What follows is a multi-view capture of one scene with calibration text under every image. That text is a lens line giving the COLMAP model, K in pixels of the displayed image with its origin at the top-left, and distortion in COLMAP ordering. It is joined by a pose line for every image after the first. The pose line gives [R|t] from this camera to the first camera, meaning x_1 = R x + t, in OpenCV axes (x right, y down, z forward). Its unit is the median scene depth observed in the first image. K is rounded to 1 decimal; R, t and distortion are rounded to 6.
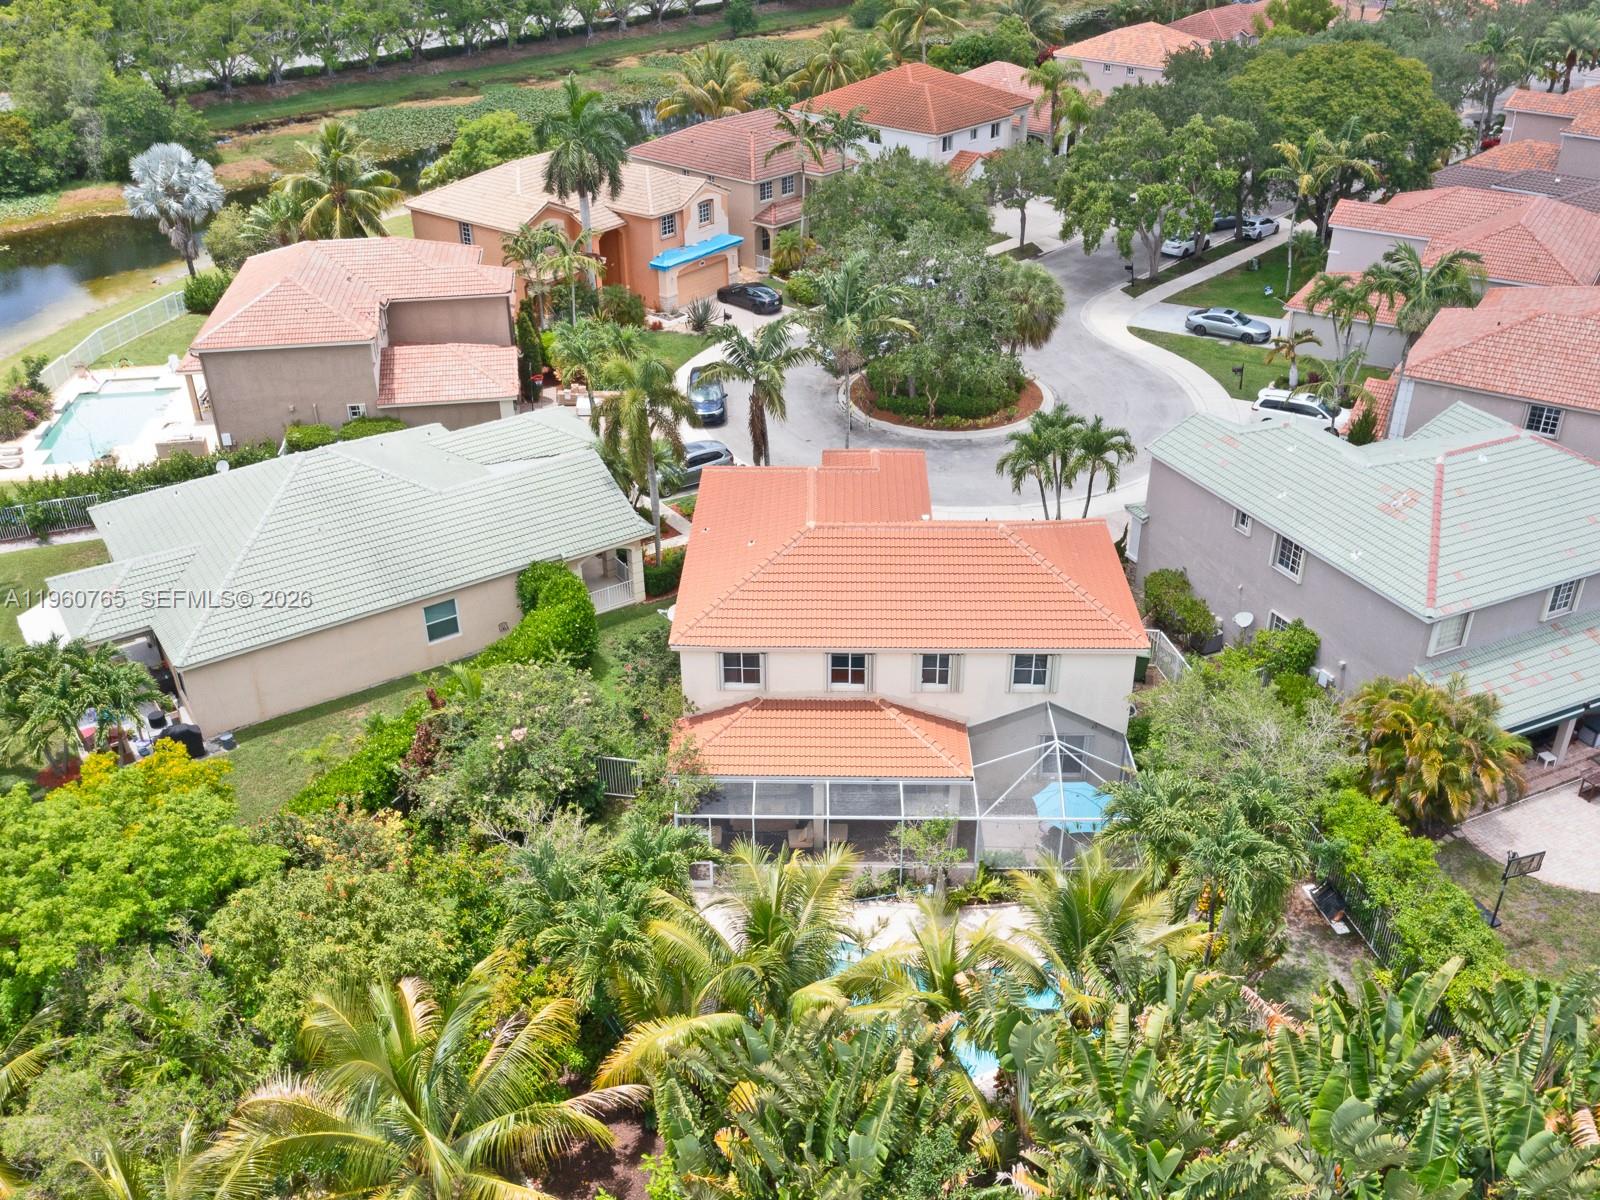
lens RADIAL K [[1385.4, 0, 772.5], [0, 1385.4, 599.5], [0, 0, 1]] dist [-0.002626, -0.009433]
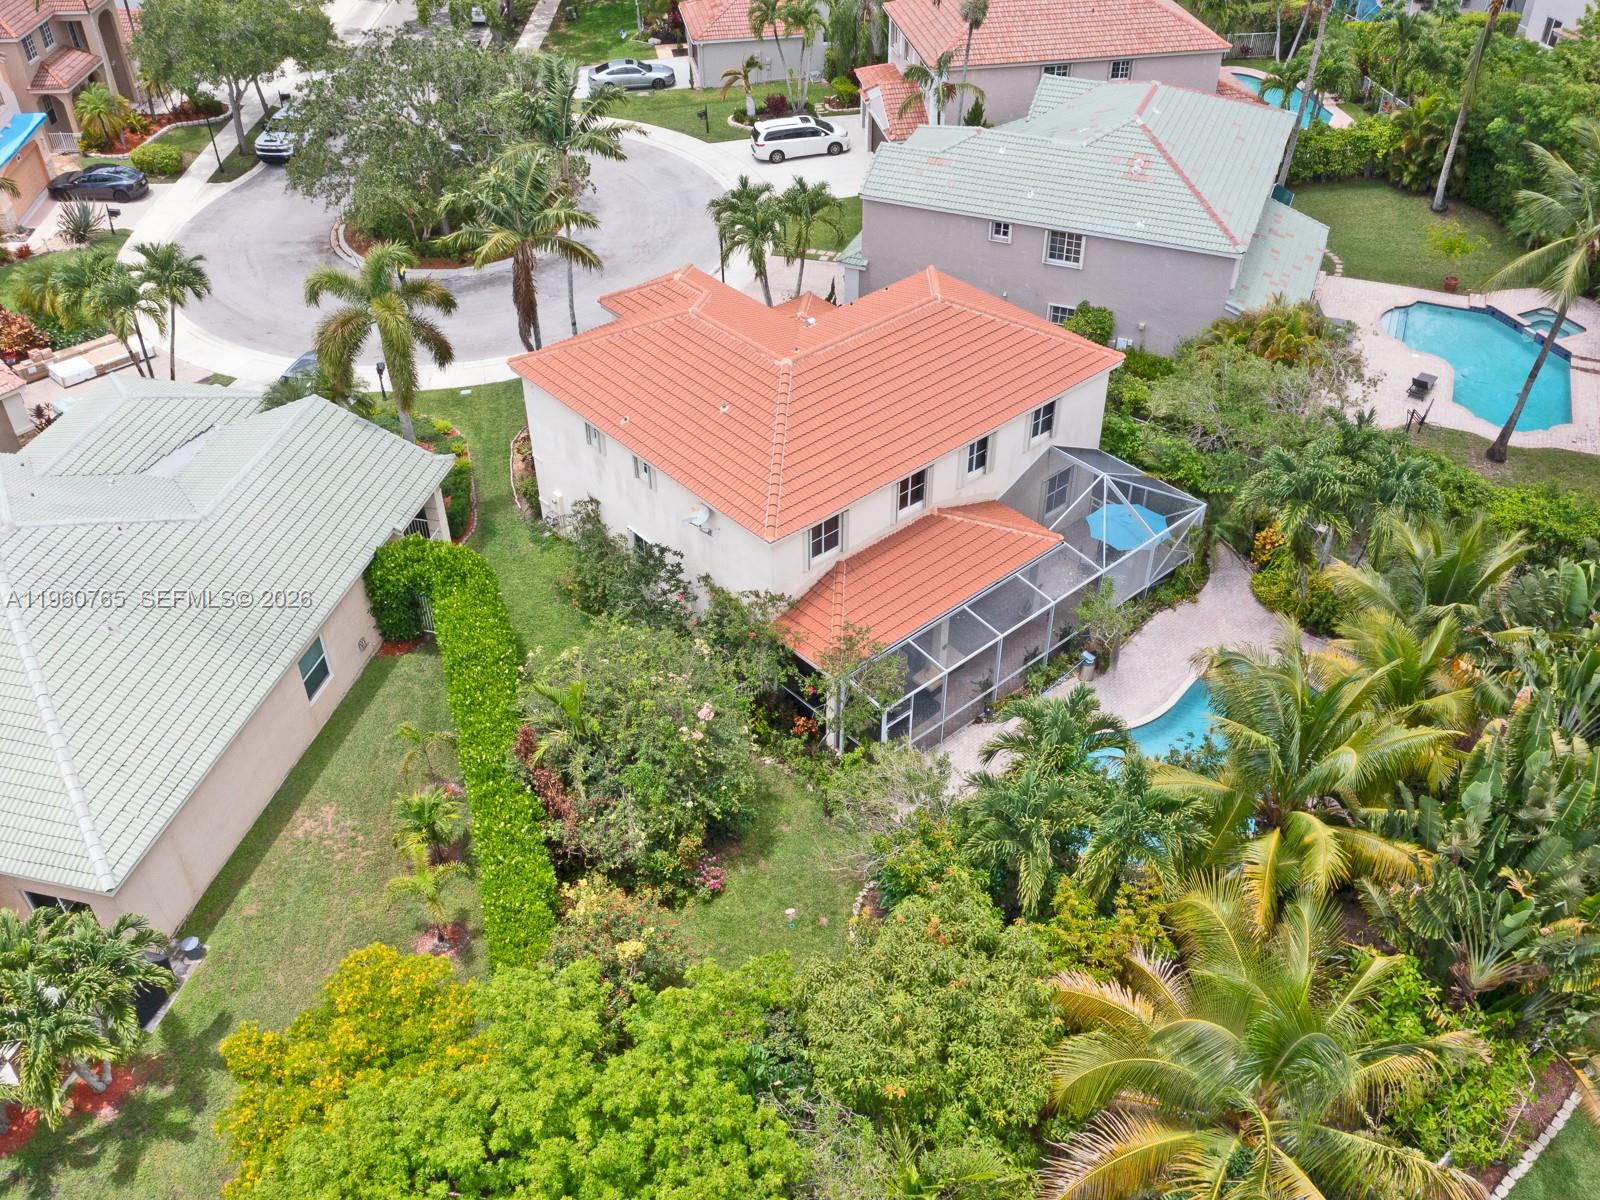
lens RADIAL K [[1385.4, 0, 772.5], [0, 1385.4, 599.5], [0, 0, 1]] dist [-0.002626, -0.009433]
pose [[0.739406, -0.426482, 0.520953, -0.313267], [0.346621, 0.904491, 0.248496, -0.087108], [-0.577177, -0.003166, 0.816613, 0.176058]]
